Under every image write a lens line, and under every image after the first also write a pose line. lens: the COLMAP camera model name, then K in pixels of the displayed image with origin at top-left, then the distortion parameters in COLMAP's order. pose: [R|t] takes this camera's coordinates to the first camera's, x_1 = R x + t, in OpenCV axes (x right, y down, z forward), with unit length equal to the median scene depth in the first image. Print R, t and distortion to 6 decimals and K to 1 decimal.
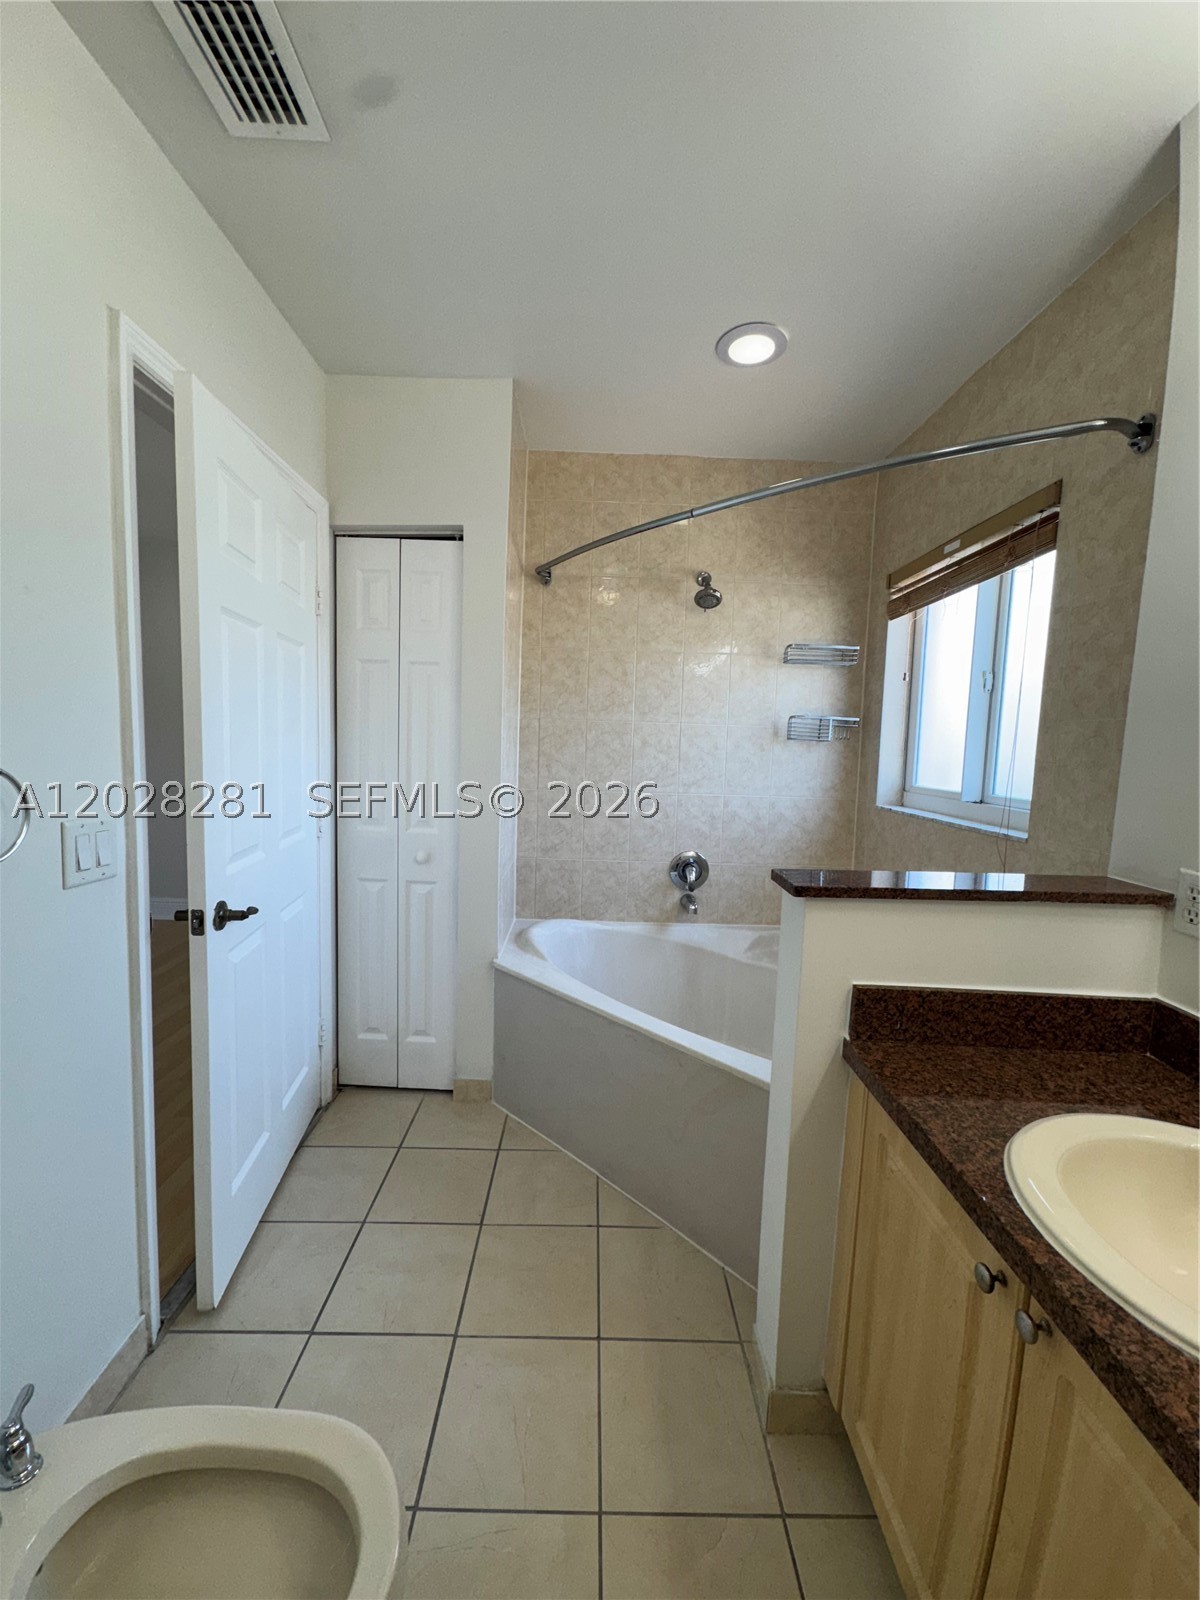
lens RADIAL K [[639.2, 0, 597.5], [0, 639.2, 801.5], [0, 0, 1]] dist [-0.002047, 0.000167]
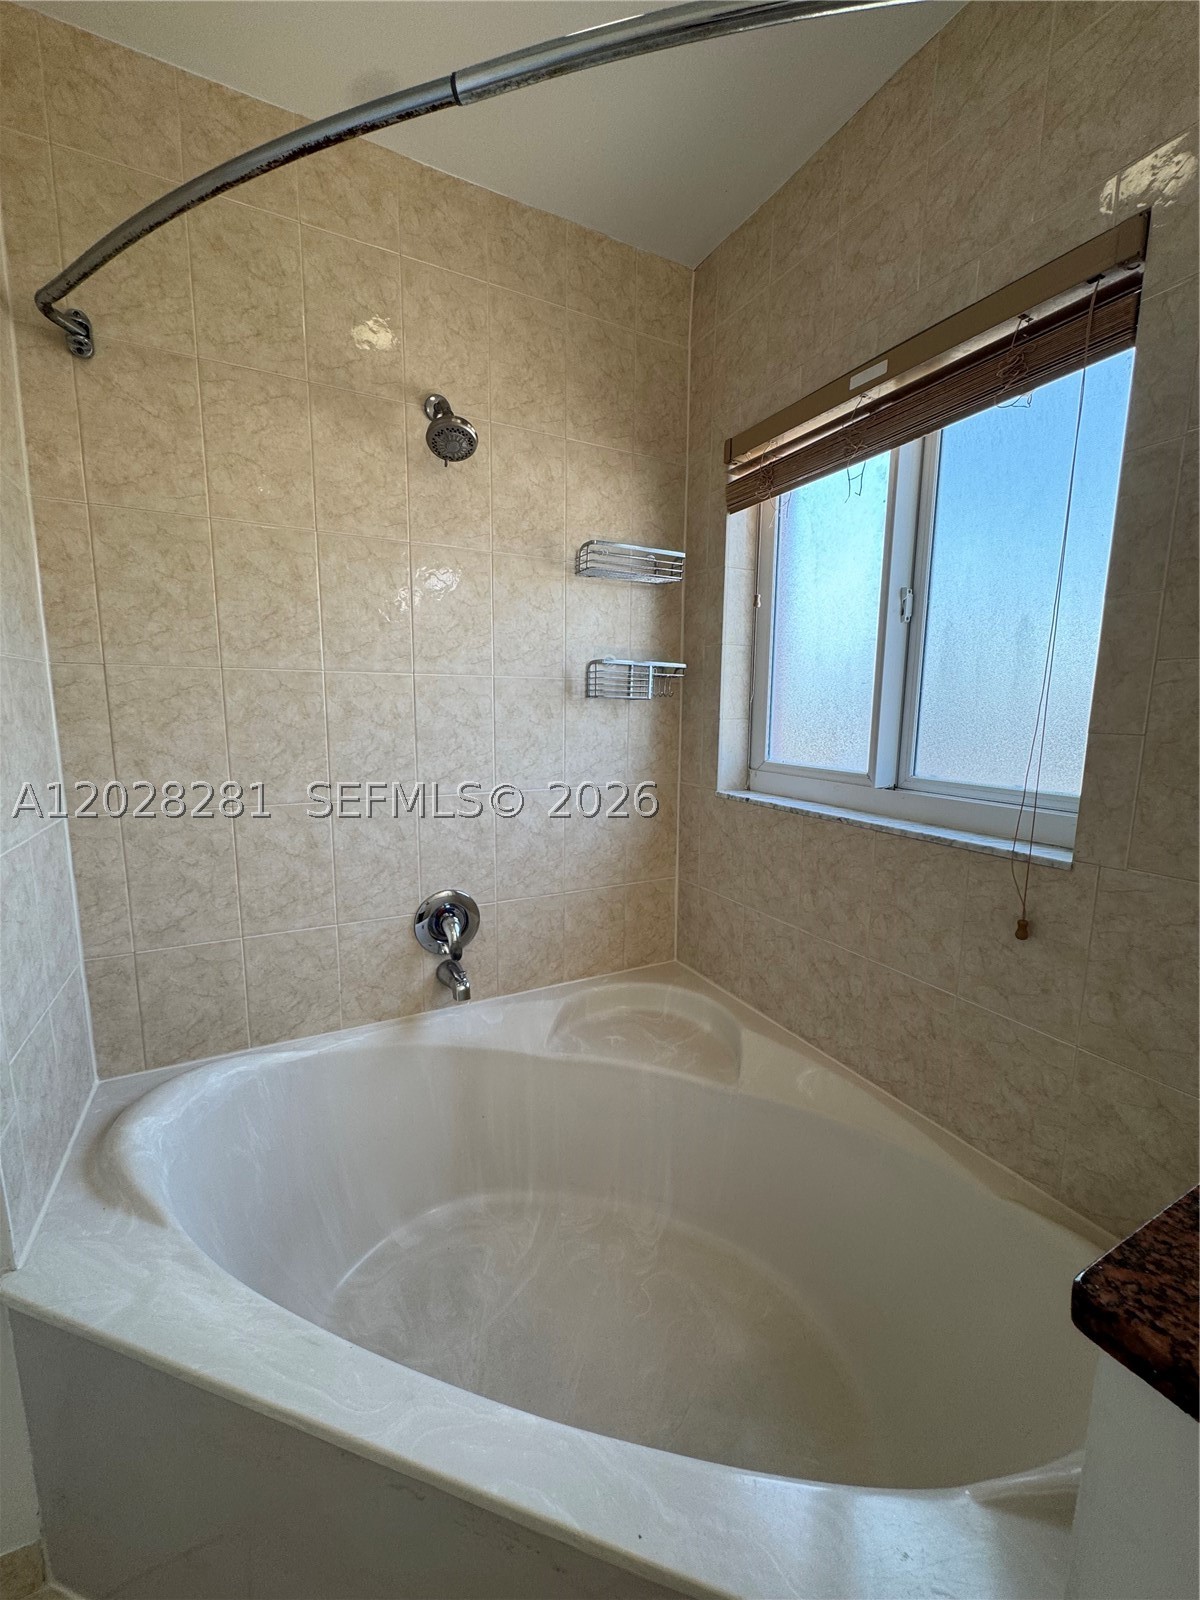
lens RADIAL K [[639.2, 0, 597.5], [0, 639.2, 801.5], [0, 0, 1]] dist [-0.002047, 0.000167]
pose [[0.891754, -0.091262, 0.443223, 0.014643], [0.060771, 0.994732, 0.082550, -0.047167], [-0.448421, -0.046679, 0.892603, 0.427296]]
